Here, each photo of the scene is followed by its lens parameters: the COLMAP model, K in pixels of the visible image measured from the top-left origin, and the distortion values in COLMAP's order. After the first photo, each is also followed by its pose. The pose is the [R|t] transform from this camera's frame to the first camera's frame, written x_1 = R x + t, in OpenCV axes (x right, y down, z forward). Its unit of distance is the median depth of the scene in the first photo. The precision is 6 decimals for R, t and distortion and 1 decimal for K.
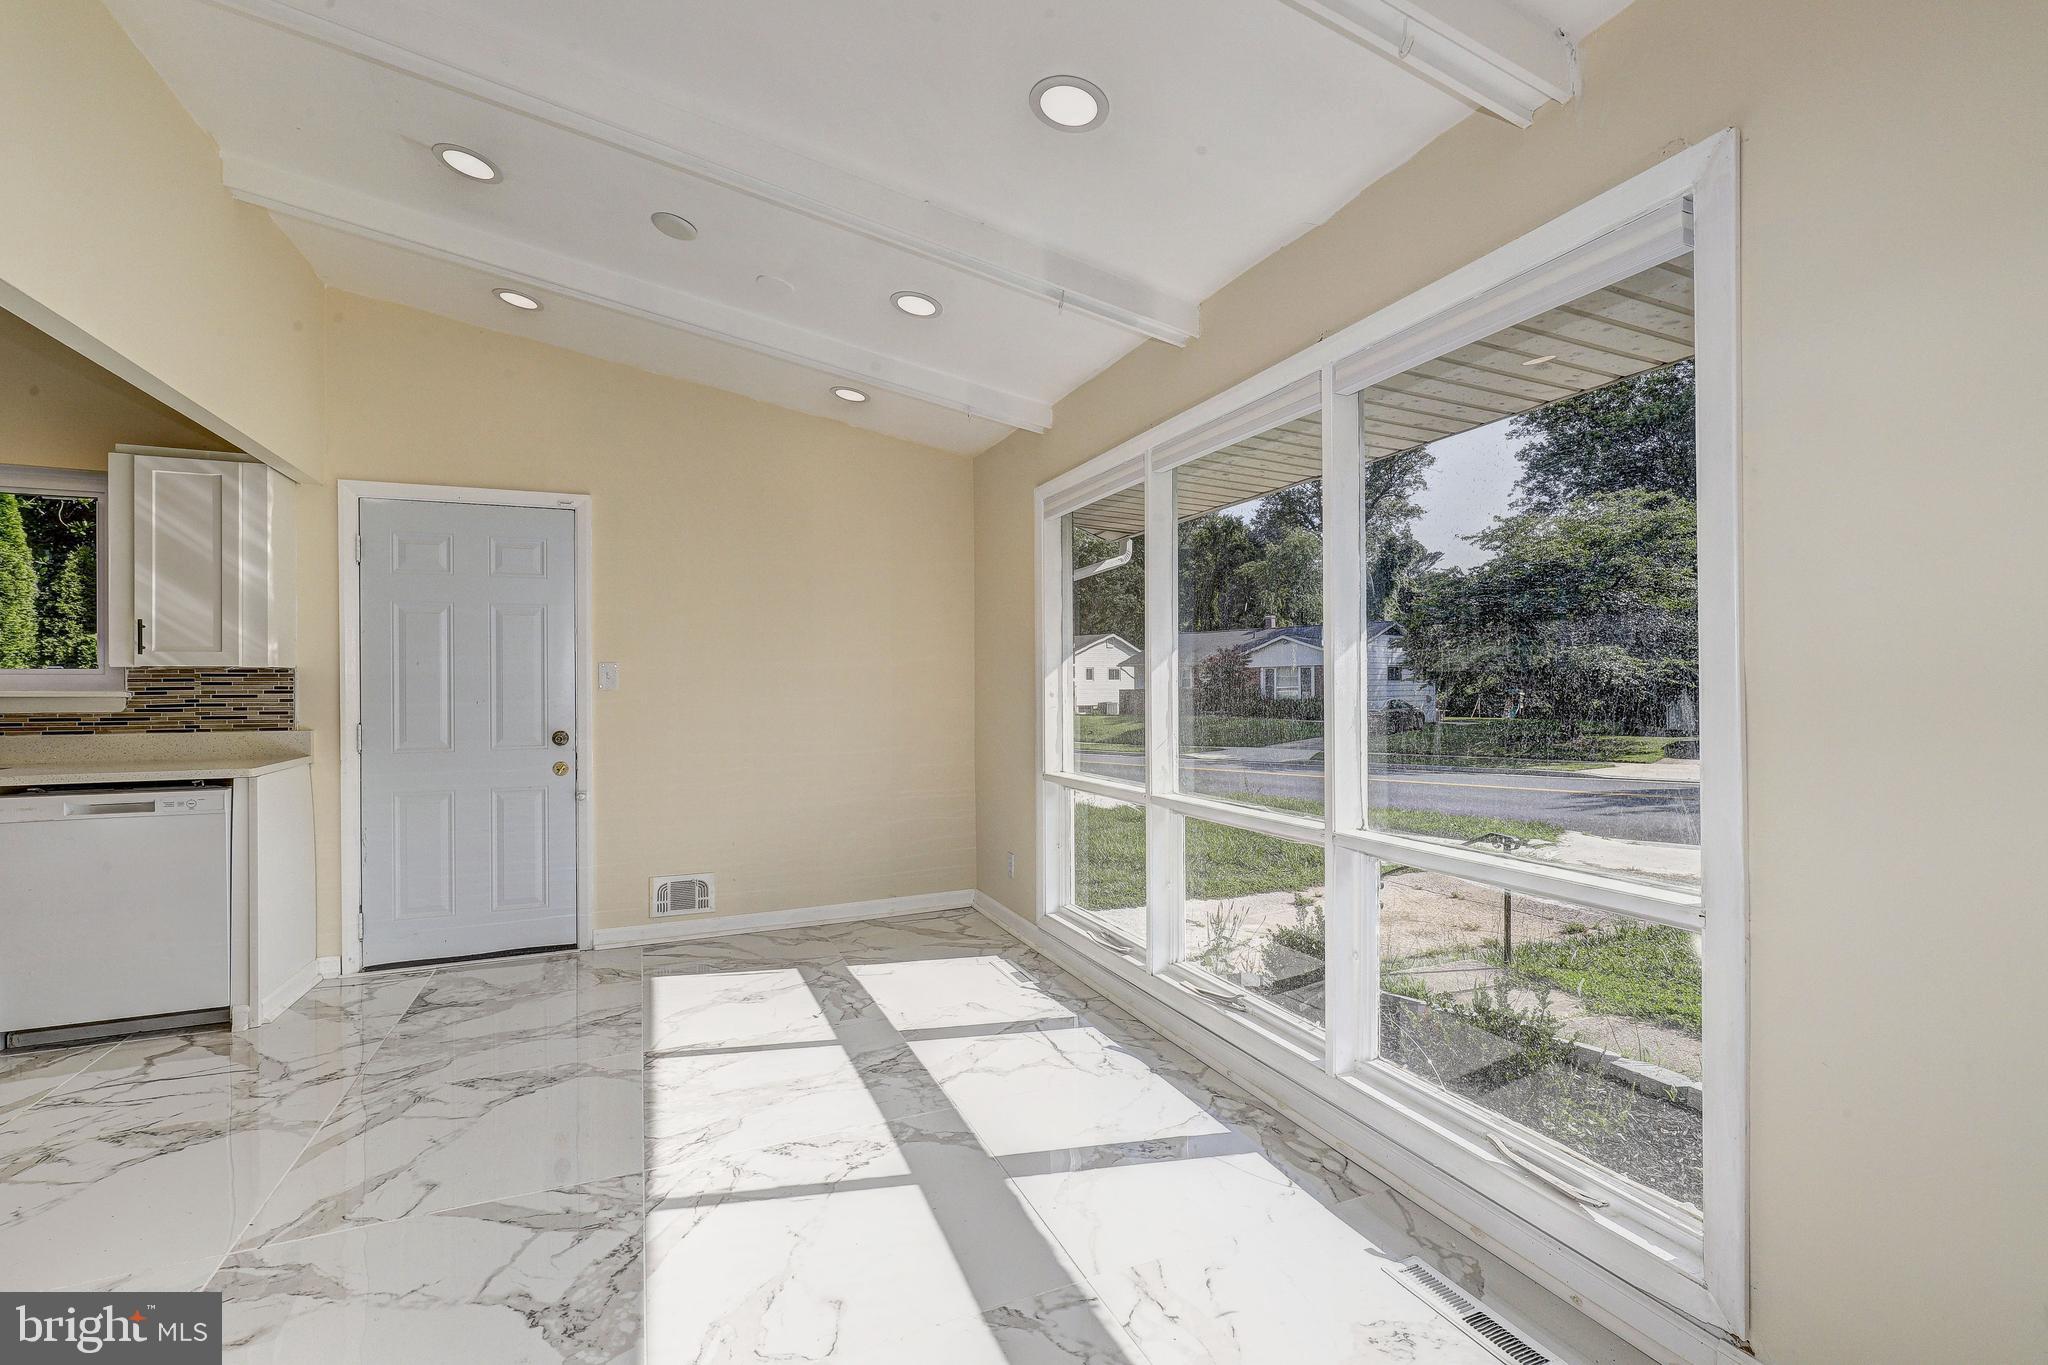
lens RADIAL K [[882.7, 0, 1036.7], [0, 882.7, 684.9], [0, 0, 1]] dist [-0.002281, -0.000063]
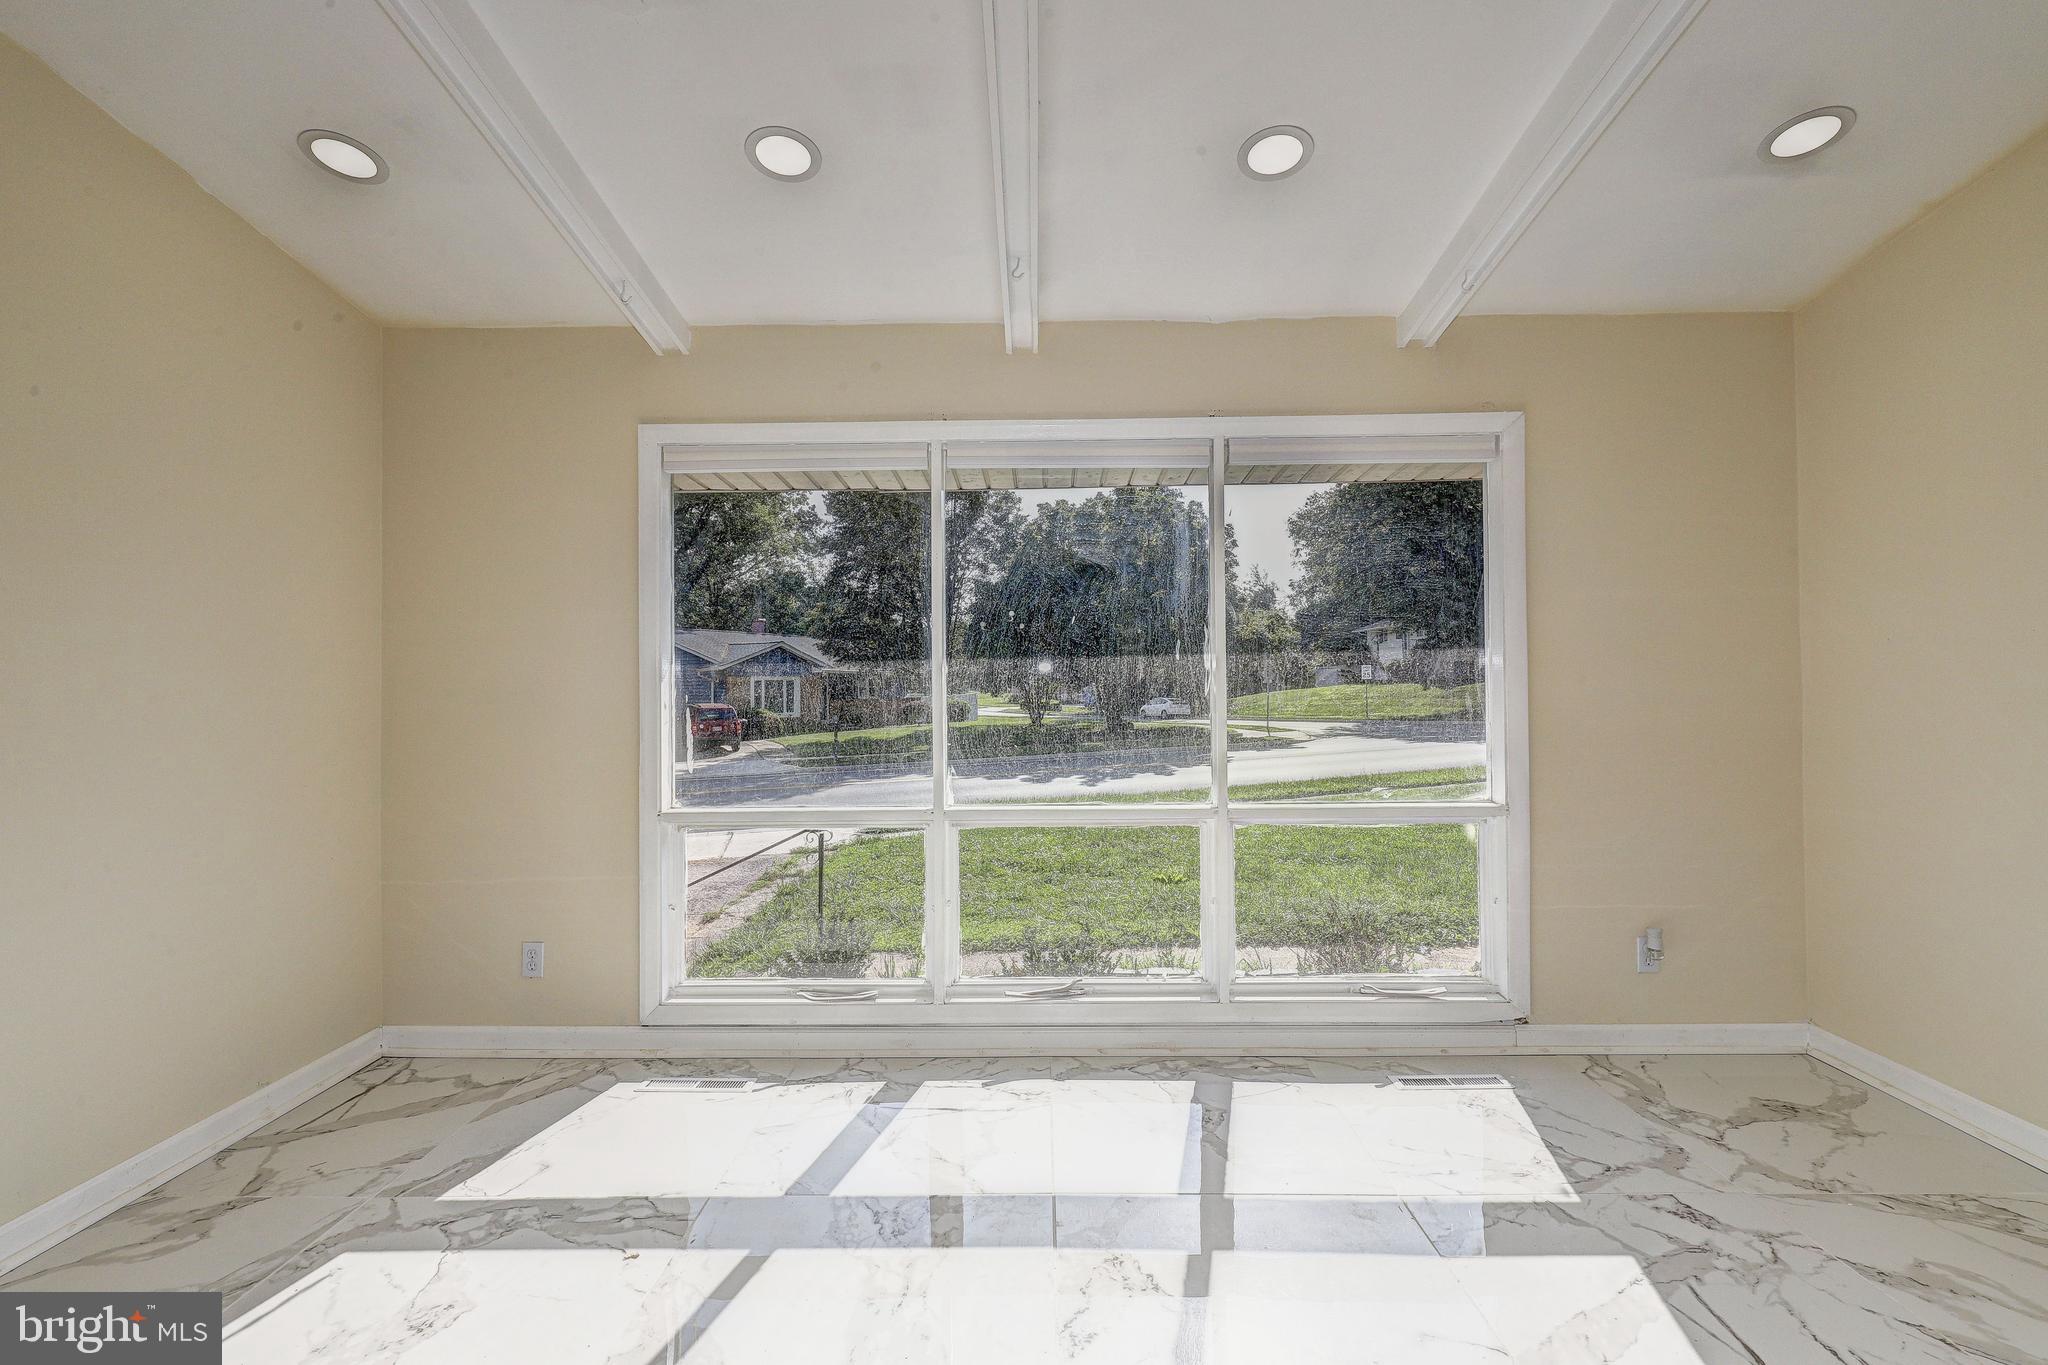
lens RADIAL K [[882.7, 0, 1030.8], [0, 882.7, 692.4], [0, 0, 1]] dist [-0.002281, -0.000063]
pose [[0.433722, 0.007826, 0.901013, -0.721289], [0.002686, 0.999947, -0.009978, 0.009945], [-0.901043, 0.006748, 0.433678, 0.549497]]
